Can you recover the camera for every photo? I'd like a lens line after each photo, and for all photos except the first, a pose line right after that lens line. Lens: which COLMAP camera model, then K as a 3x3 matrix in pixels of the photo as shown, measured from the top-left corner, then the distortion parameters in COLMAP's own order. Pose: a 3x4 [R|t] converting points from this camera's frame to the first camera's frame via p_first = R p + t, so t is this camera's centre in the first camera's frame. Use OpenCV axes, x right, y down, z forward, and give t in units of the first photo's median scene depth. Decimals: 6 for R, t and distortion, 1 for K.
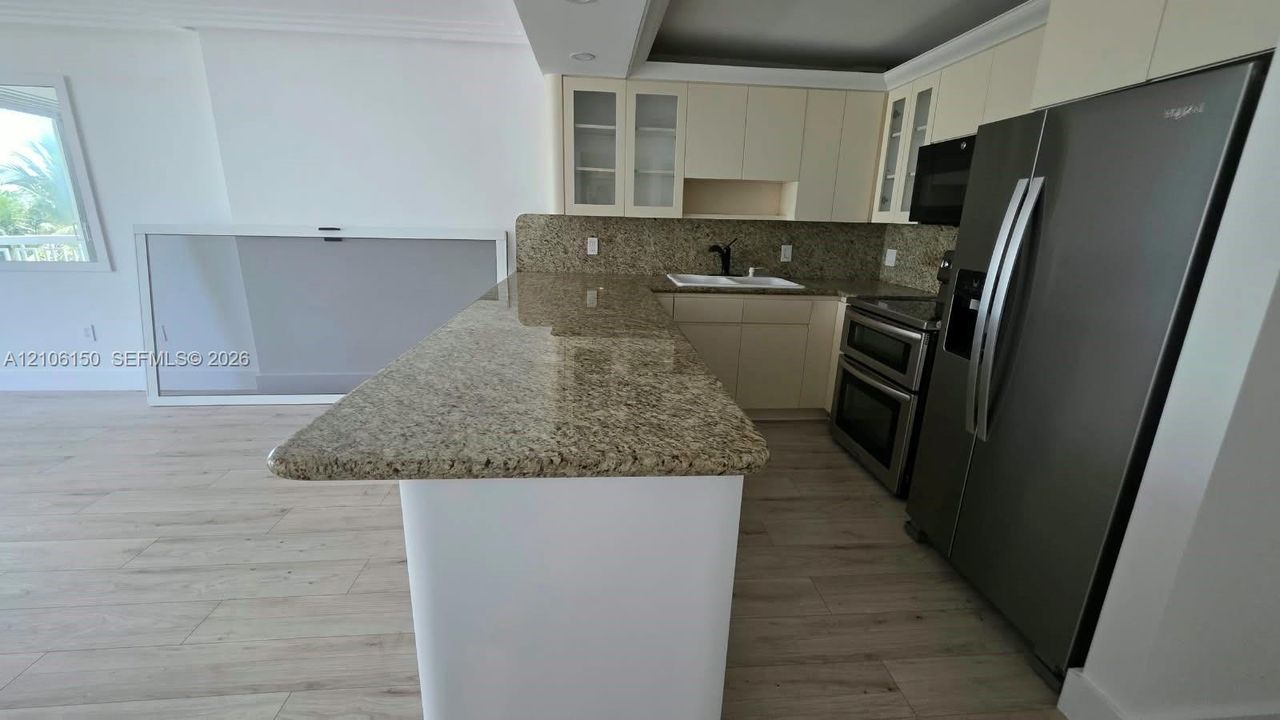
lens RADIAL K [[512.0, 0, 642.0], [0, 512.0, 358.7], [0, 0, 1]] dist [0.003714, -0.000283]
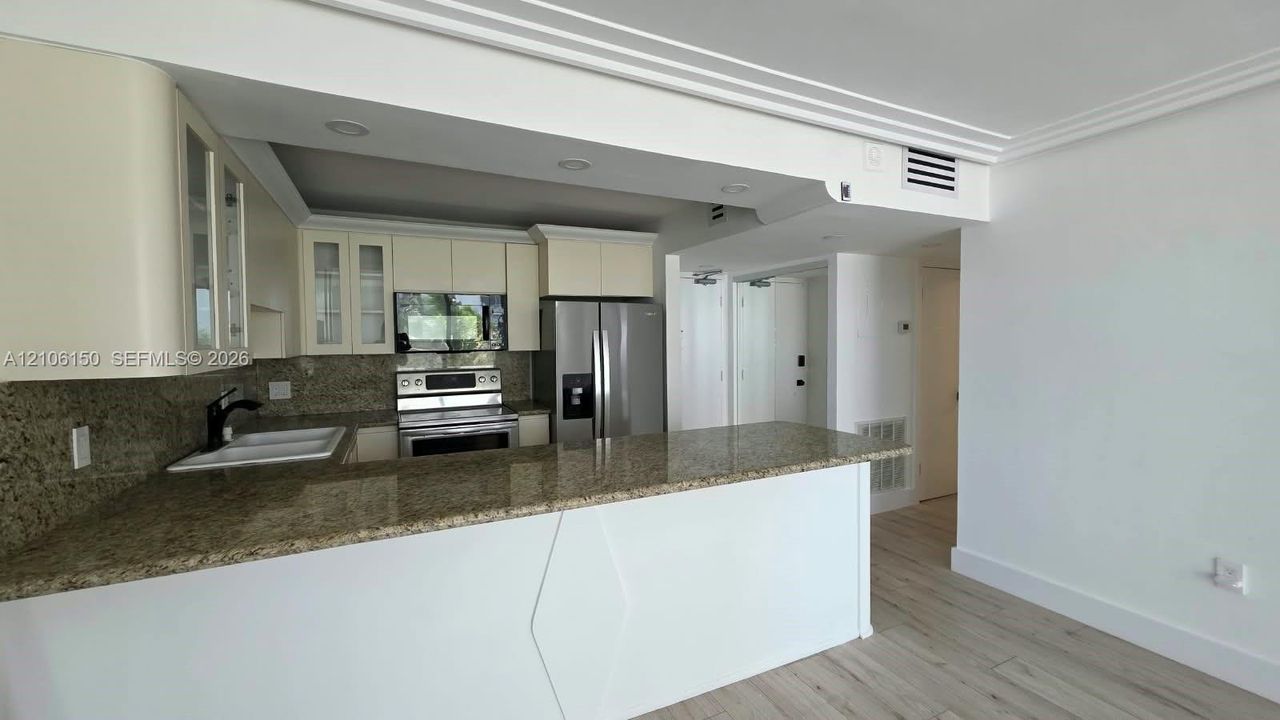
lens RADIAL K [[512.0, 0, 642.0], [0, 512.0, 357.6], [0, 0, 1]] dist [0.003714, -0.000283]
pose [[-0.352635, -0.057786, 0.933975, -0.672030], [0.255925, 0.954082, 0.155658, -0.251996], [-0.900084, 0.293918, -0.321654, 0.752537]]
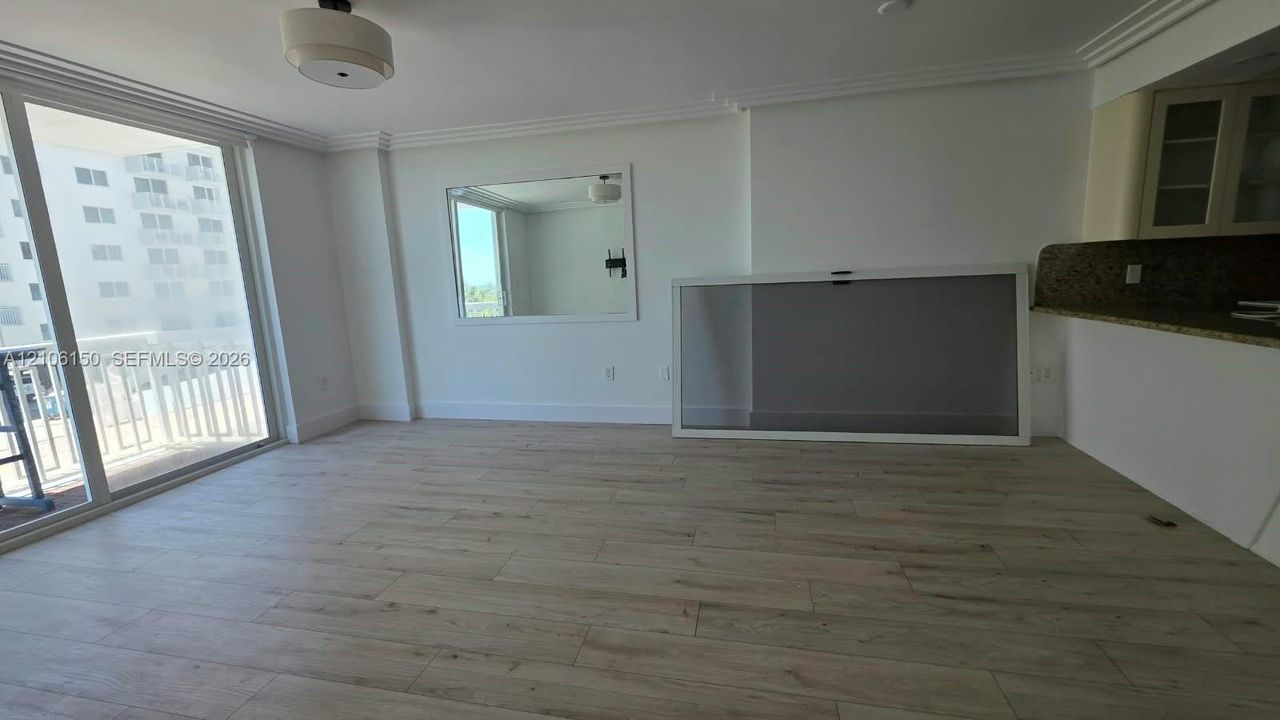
lens RADIAL K [[512.0, 0, 643.3], [0, 512.0, 358.7], [0, 0, 1]] dist [0.003714, -0.000283]
pose [[0.954400, -0.012658, -0.298262, -0.688826], [-0.019252, 0.994411, -0.103805, 0.038619], [0.297909, 0.104814, 0.948823, -0.096948]]
